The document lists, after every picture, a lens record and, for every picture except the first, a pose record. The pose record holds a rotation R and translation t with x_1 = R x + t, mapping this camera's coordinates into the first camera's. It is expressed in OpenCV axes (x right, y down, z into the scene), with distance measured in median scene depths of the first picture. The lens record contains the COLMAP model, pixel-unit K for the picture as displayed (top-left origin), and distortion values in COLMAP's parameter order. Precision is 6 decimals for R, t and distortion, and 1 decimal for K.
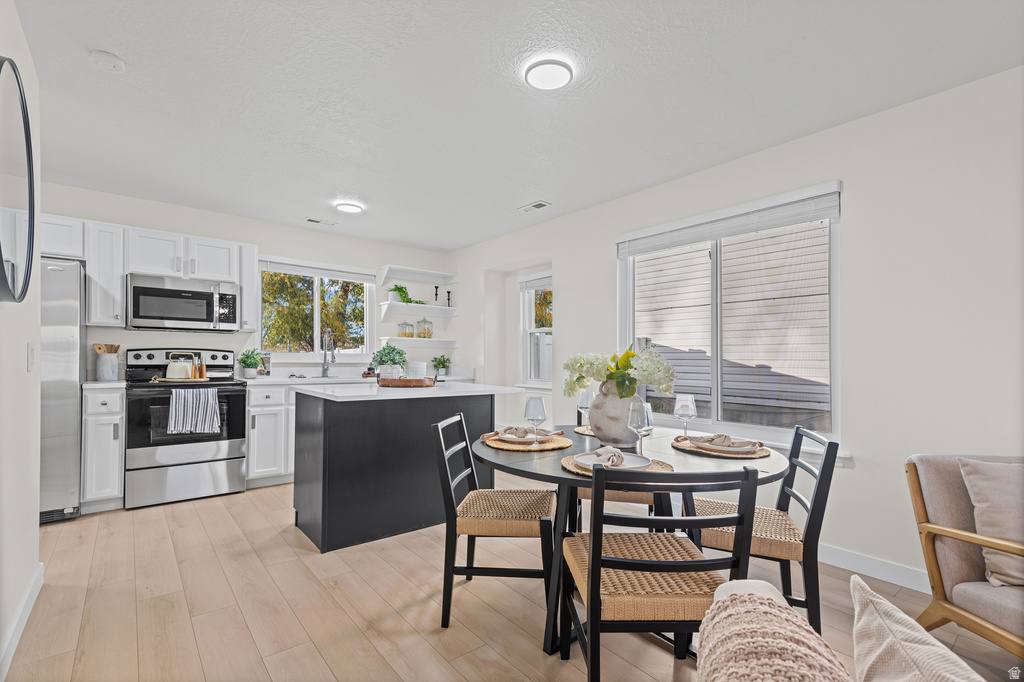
lens RADIAL K [[464.8, 0, 523.3], [0, 464.8, 373.0], [0, 0, 1]] dist [0.003465, -0.000286]
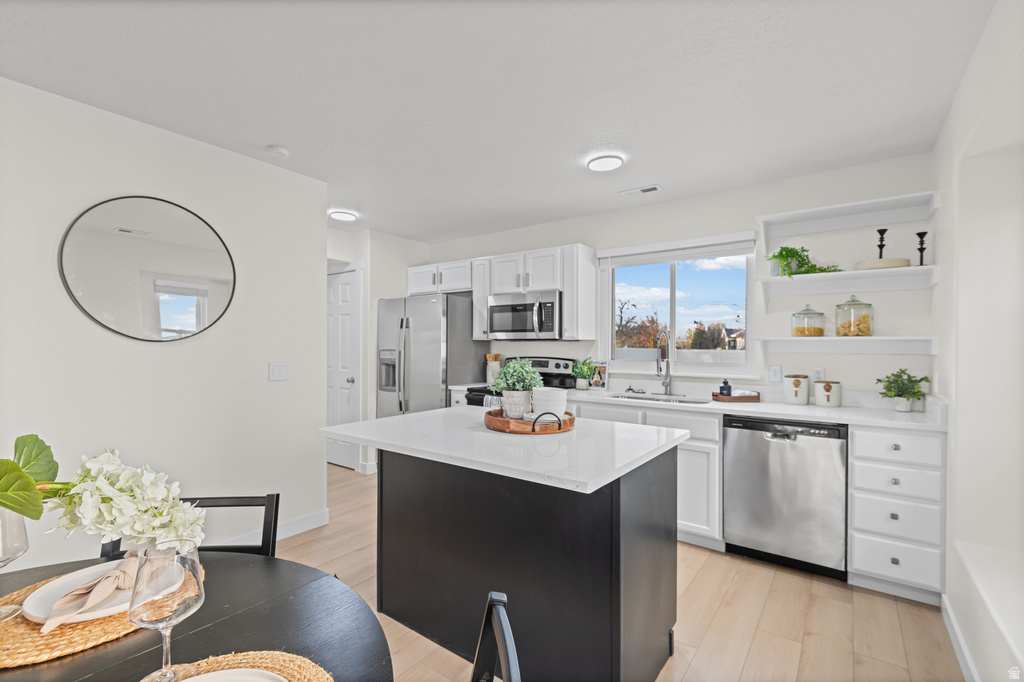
lens RADIAL K [[451.7, 0, 508.4], [0, 451.7, 346.7], [0, 0, 1]] dist [0.013284, -0.000906]
pose [[0.225976, -0.012268, -0.974056, 0.266658], [-0.036218, 0.999124, -0.020986, -0.052923], [0.973459, 0.040021, 0.225334, 0.707486]]
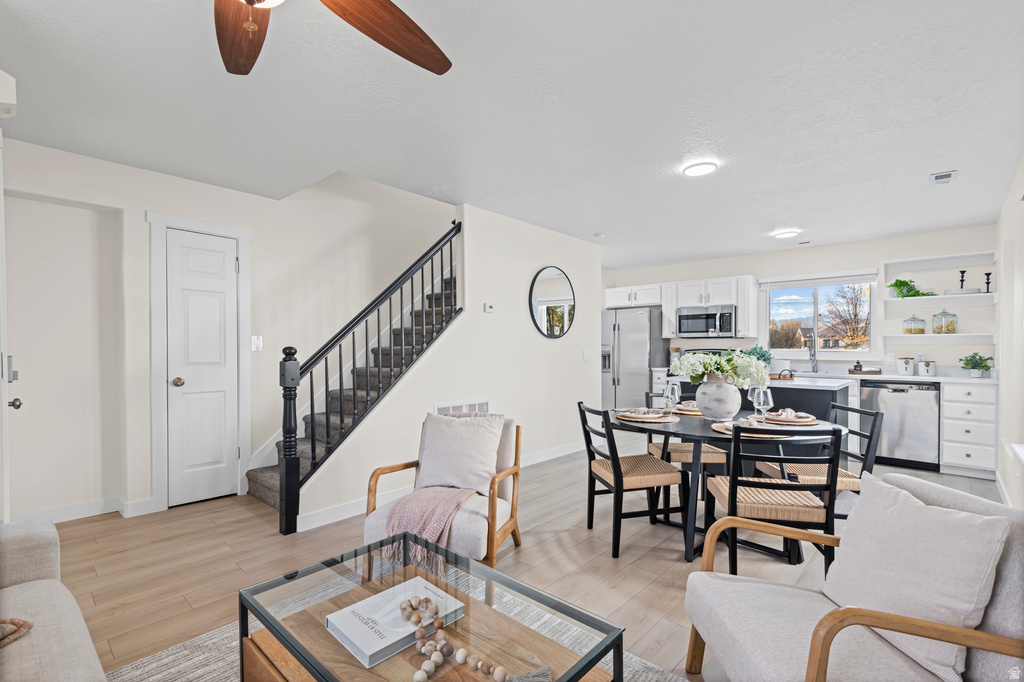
lens RADIAL K [[460.5, 0, 508.3], [0, 460.5, 349.5], [0, 0, 1]] dist [0.013316, -0.000402]
pose [[0.114886, -0.007446, -0.993351, 0.765831], [-0.034748, 0.999330, -0.011510, -0.009342], [0.992771, 0.035839, 0.114550, 0.131716]]
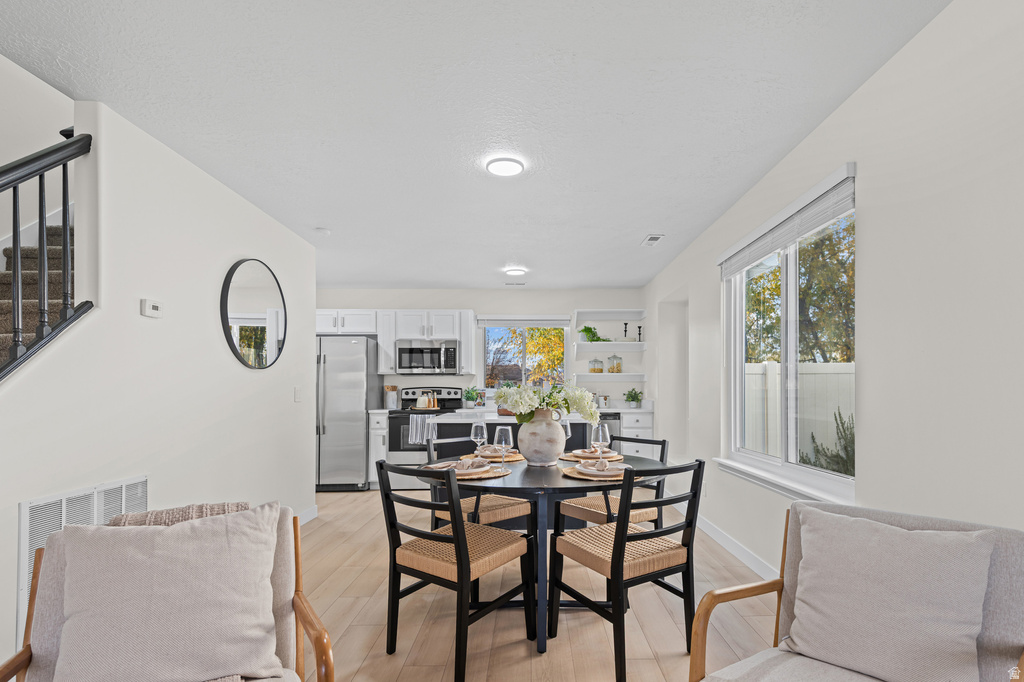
lens RADIAL K [[487.2, 0, 539.0], [0, 487.2, 387.6], [0, 0, 1]] dist [0.001682, -0.000188]
pose [[0.771810, -0.018470, -0.635585, 0.497403], [-0.008765, 0.999174, -0.039679, 0.005893], [0.635793, 0.036195, 0.771011, 0.043795]]
